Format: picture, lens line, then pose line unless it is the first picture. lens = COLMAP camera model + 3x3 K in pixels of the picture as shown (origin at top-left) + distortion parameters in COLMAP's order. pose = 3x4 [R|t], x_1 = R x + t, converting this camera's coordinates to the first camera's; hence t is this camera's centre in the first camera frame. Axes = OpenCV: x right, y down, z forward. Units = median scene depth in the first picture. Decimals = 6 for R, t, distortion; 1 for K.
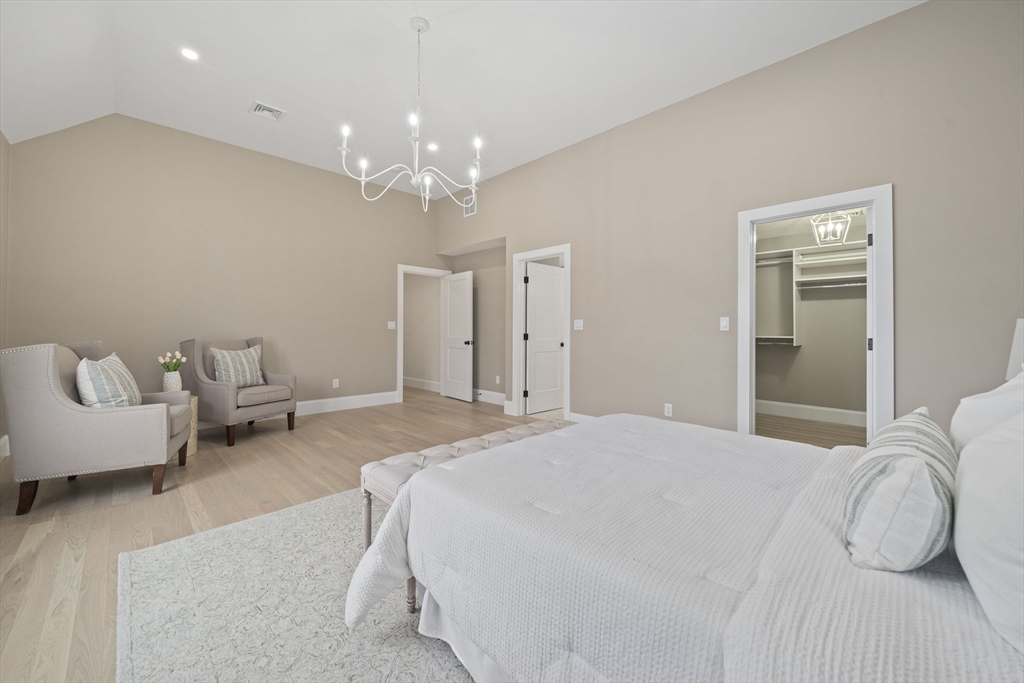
lens RADIAL K [[402.5, 0, 512.0], [0, 402.5, 341.5], [0, 0, 1]] dist [-0.001494, -0.000277]
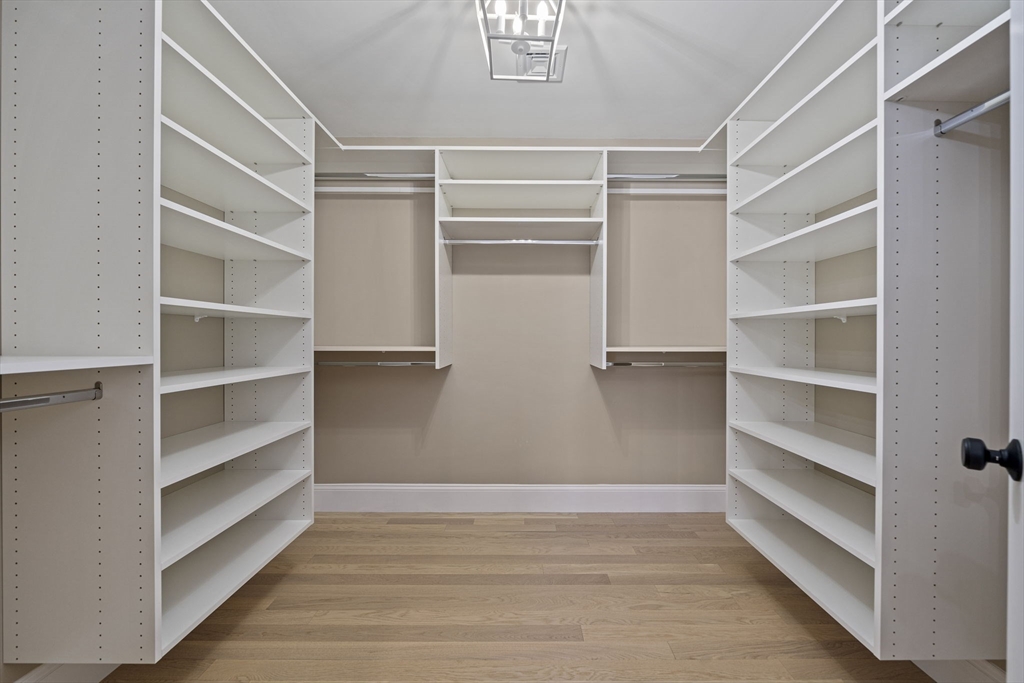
lens RADIAL K [[402.5, 0, 512.0], [0, 402.5, 341.5], [0, 0, 1]] dist [-0.001494, -0.000277]
pose [[0.725392, 0.012562, 0.688221, 0.452149], [0.000227, 0.999829, -0.018488, -0.010187], [-0.688336, 0.013567, 0.725265, 0.615651]]
